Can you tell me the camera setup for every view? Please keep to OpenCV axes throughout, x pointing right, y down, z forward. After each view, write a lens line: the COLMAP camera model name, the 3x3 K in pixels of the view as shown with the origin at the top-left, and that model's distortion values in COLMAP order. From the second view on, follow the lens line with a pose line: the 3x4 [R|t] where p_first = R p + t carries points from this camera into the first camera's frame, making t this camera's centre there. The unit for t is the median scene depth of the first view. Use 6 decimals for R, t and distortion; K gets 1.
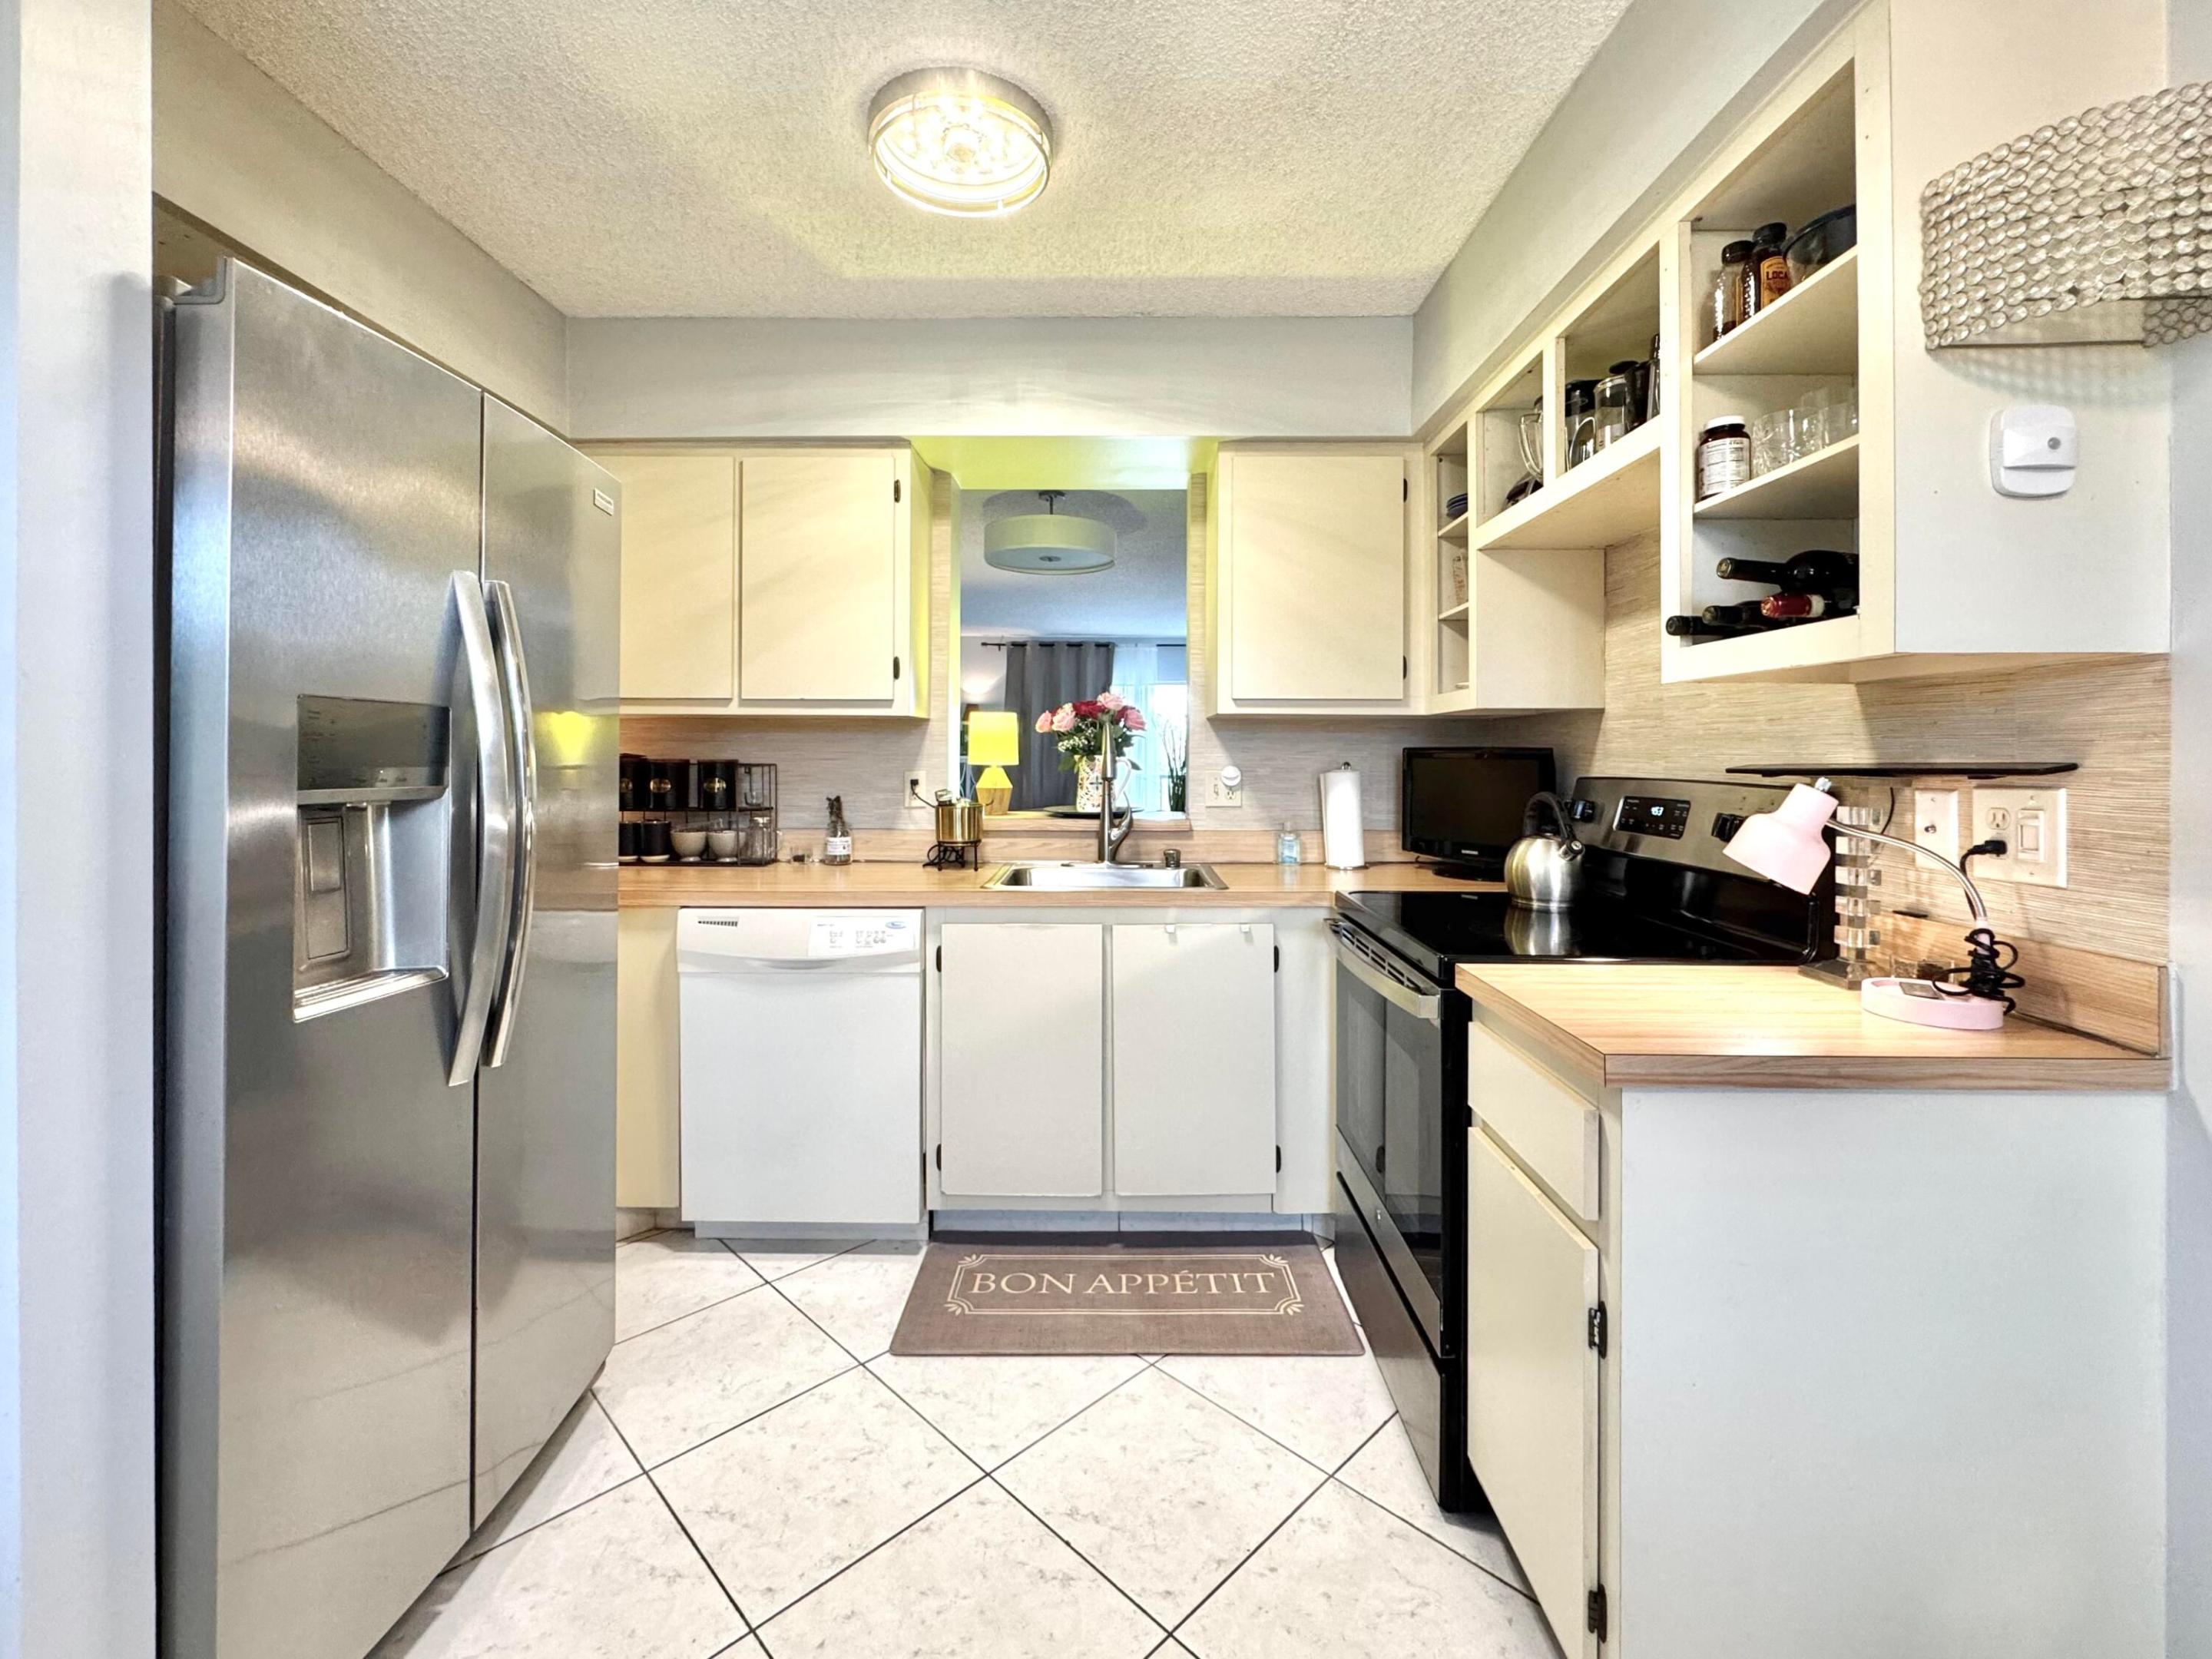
lens RADIAL K [[944.5, 0, 1111.4], [0, 944.5, 757.6], [0, 0, 1]] dist [-0.002783, -0.000810]
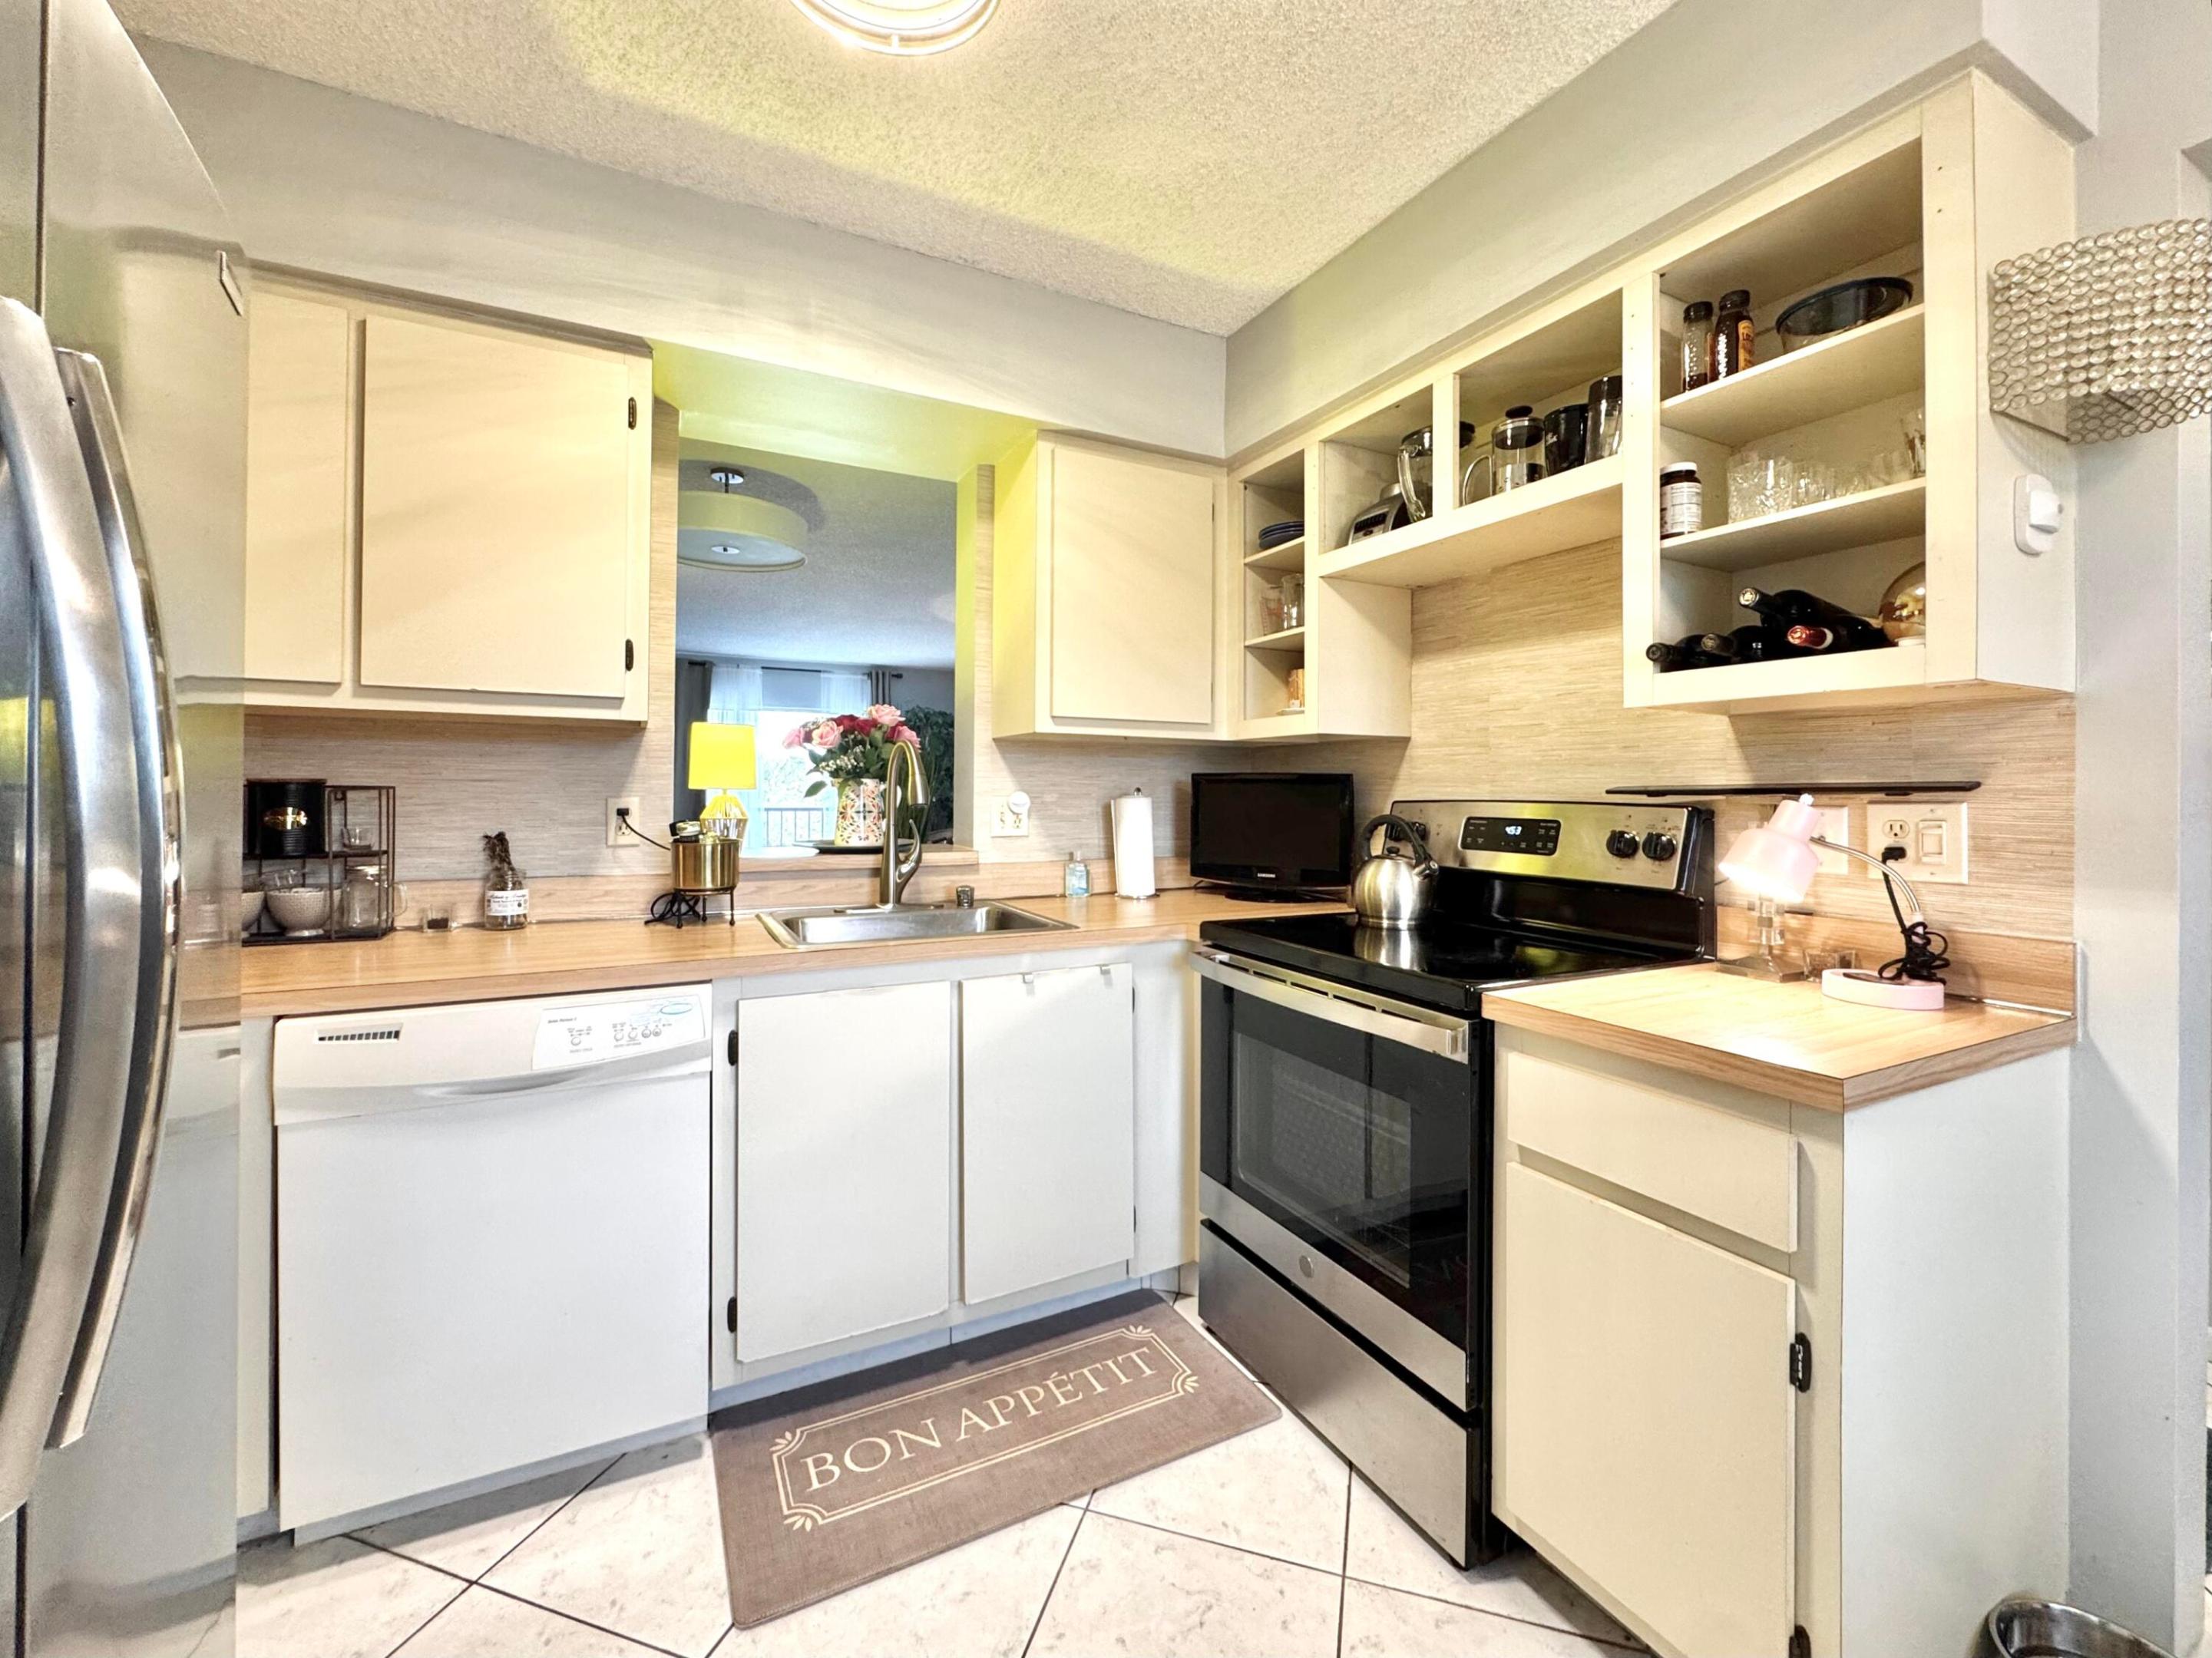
lens RADIAL K [[899.6, 0, 1115.9], [0, 899.6, 791.4], [0, 0, 1]] dist [-0.003308, -0.000427]
pose [[0.885795, 0.003263, 0.464065, -0.271255], [-0.003288, 0.999994, -0.000756, 0.012405], [-0.464065, -0.000856, 0.885801, 0.261892]]
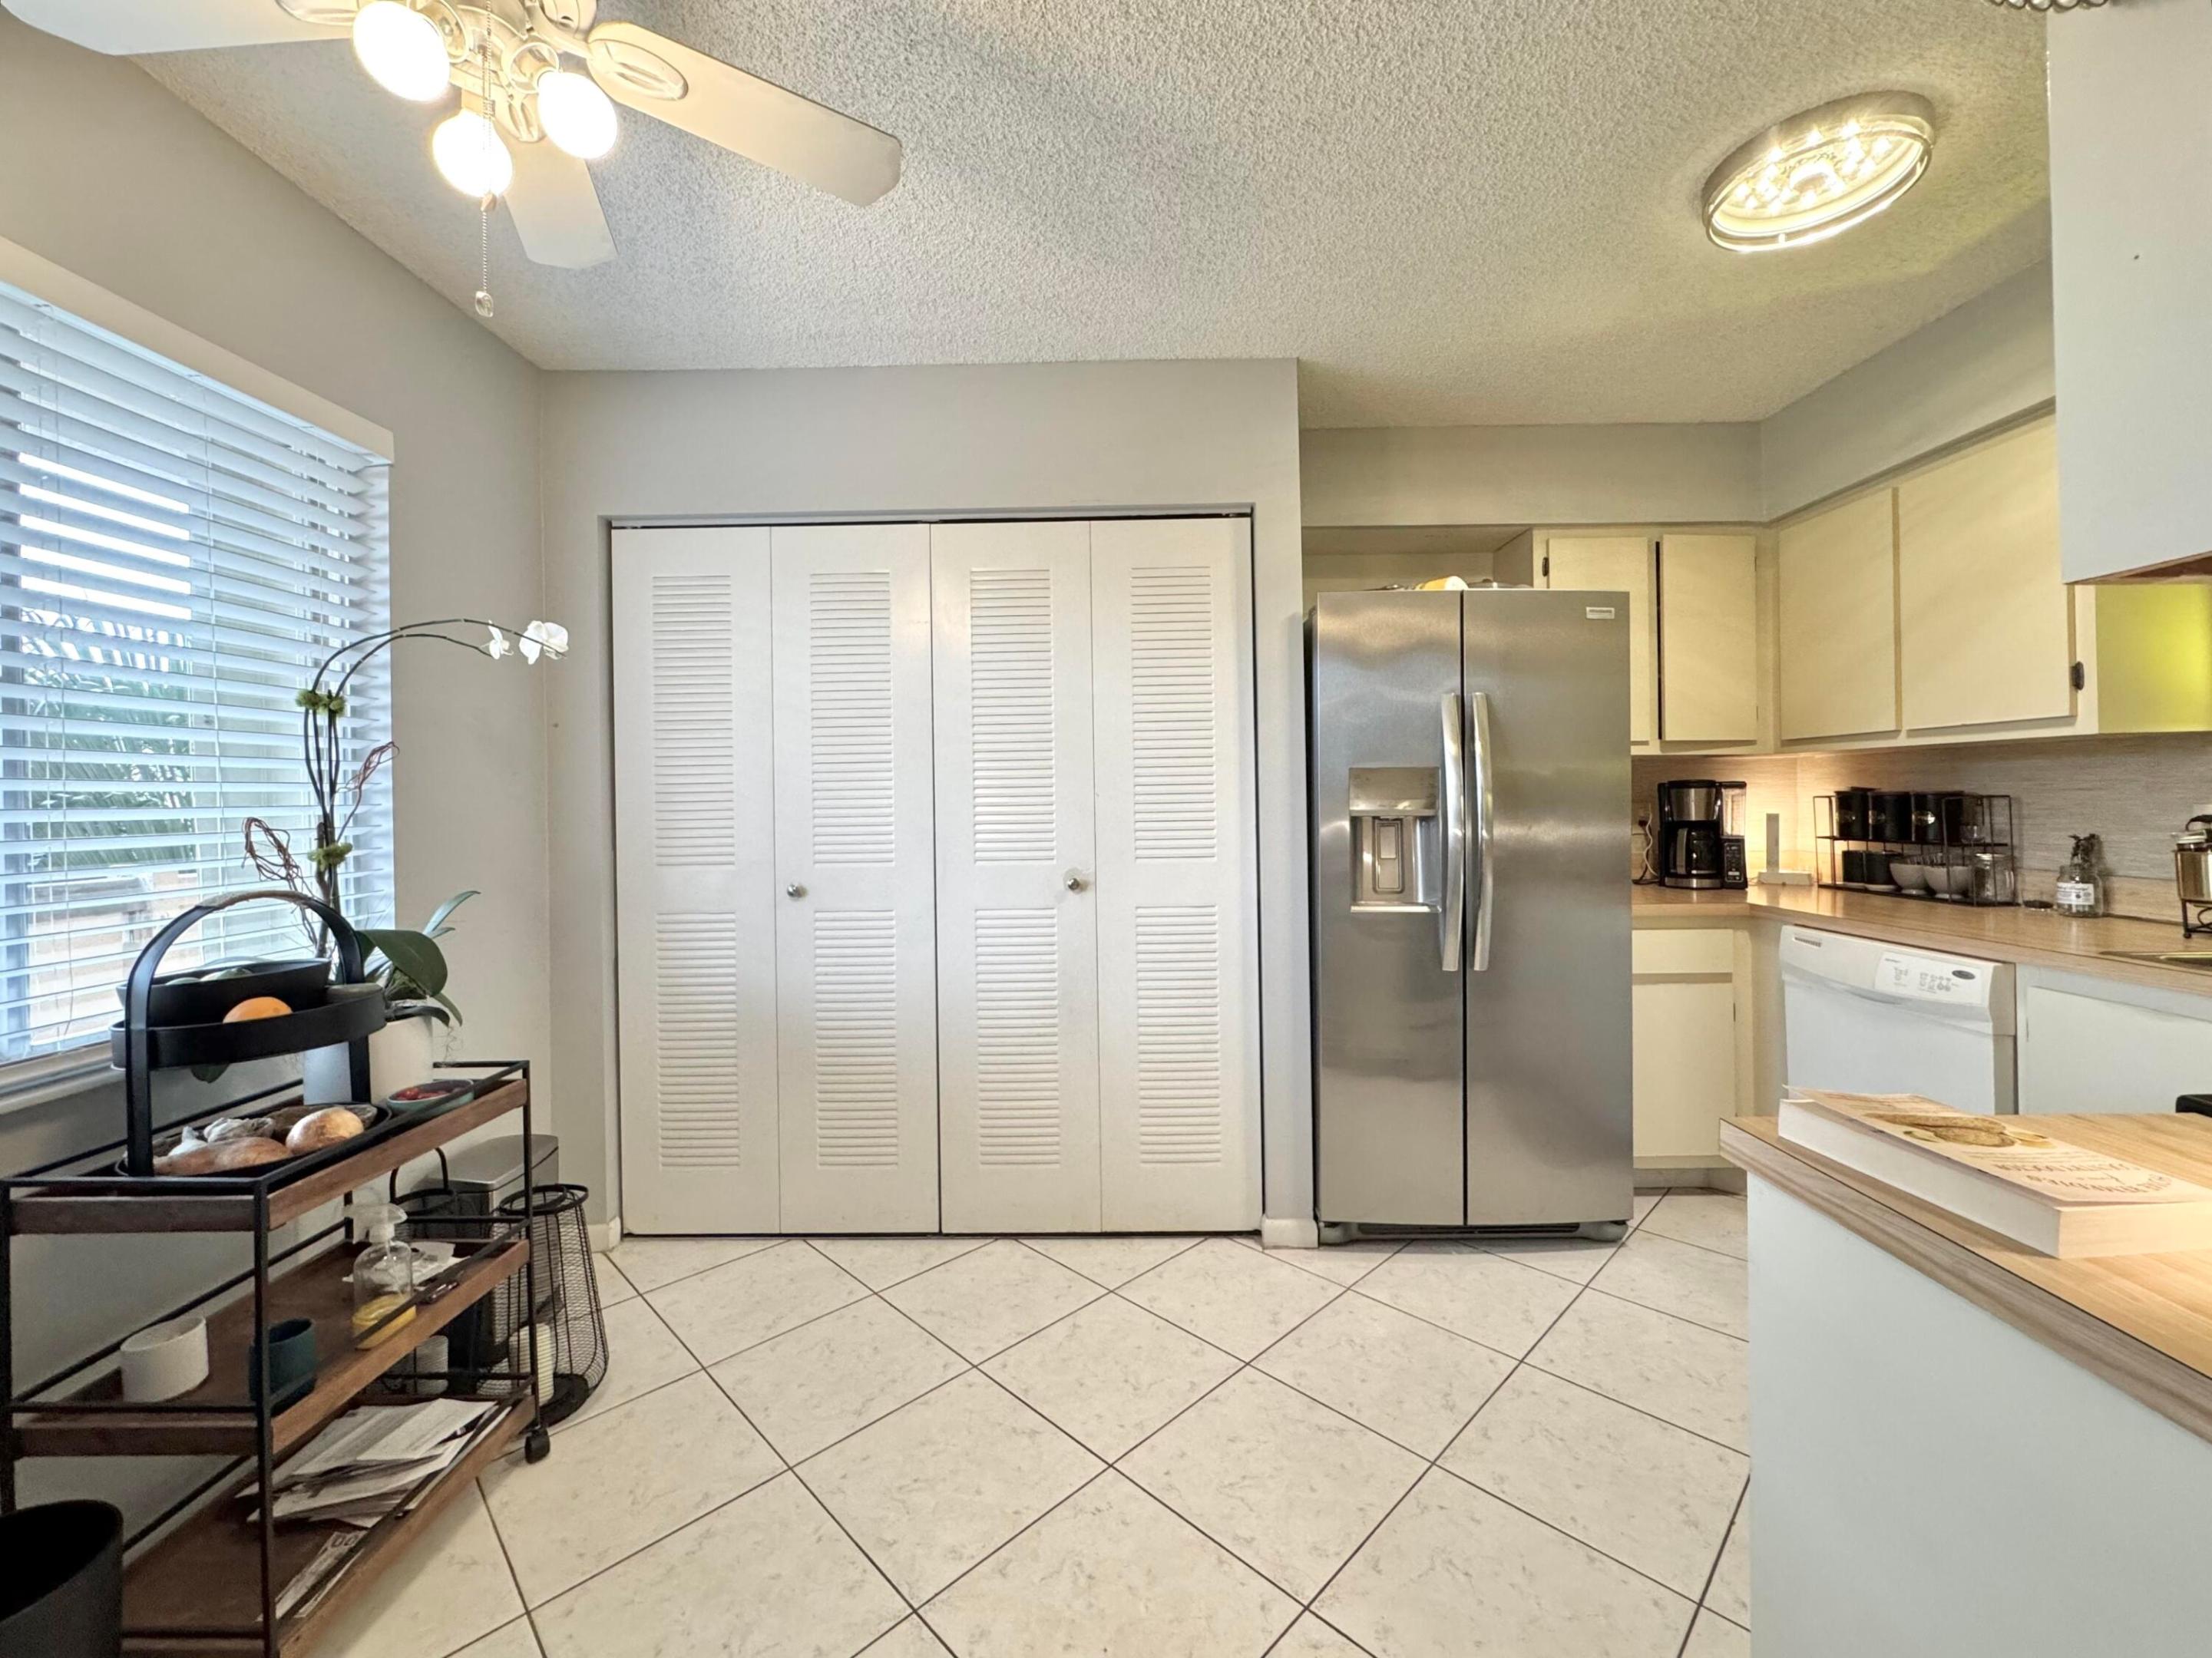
lens RADIAL K [[899.6, 0, 1115.4], [0, 899.6, 807.6], [0, 0, 1]] dist [-0.003308, -0.000427]
pose [[0.010341, 0.004286, -0.999937, 0.663174], [0.010460, 0.999936, 0.004394, 0.007555], [0.999892, -0.010504, 0.010296, 0.207959]]
